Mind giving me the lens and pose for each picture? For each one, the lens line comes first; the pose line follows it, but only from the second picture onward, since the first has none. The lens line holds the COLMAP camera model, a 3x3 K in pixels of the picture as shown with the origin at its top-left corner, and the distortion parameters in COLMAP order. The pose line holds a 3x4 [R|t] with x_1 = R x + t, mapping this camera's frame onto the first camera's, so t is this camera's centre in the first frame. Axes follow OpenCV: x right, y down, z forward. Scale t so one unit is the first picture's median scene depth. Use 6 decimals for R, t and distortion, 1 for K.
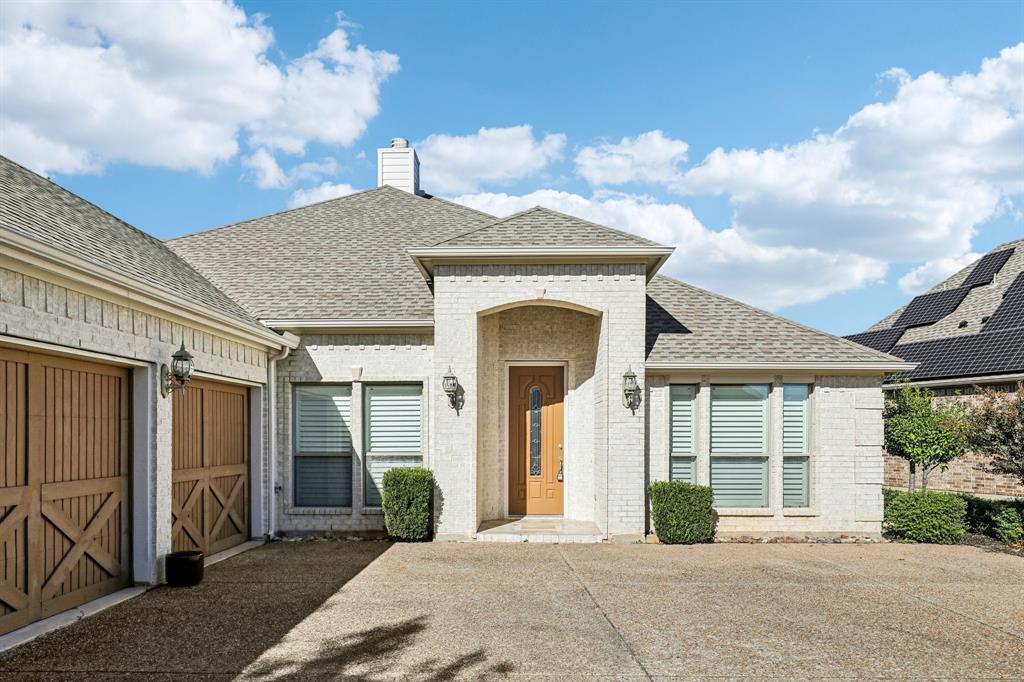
lens RADIAL K [[667.9, 0, 510.0], [0, 667.9, 370.5], [0, 0, 1]] dist [0.017728, 0.000687]
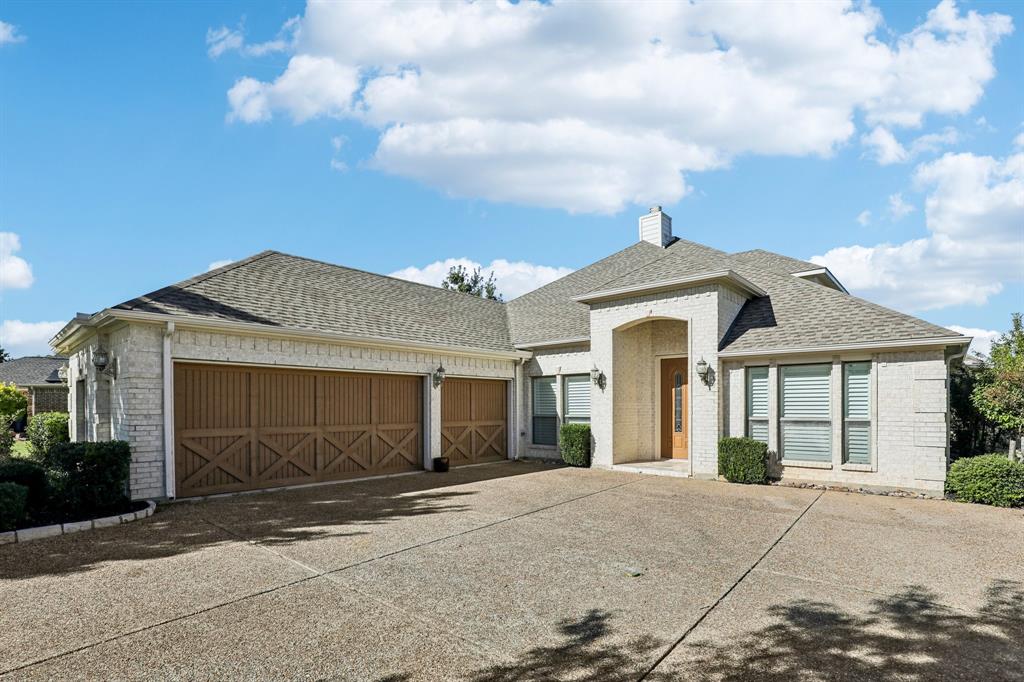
lens RADIAL K [[474.3, 0, 512.0], [0, 474.3, 341.0], [0, 0, 1]] dist [-0.001168, -0.000127]
pose [[0.771869, -0.088028, -0.629658, 0.500830], [0.063845, 0.996094, -0.060991, -0.003763], [0.632568, 0.006877, 0.774474, -0.056440]]
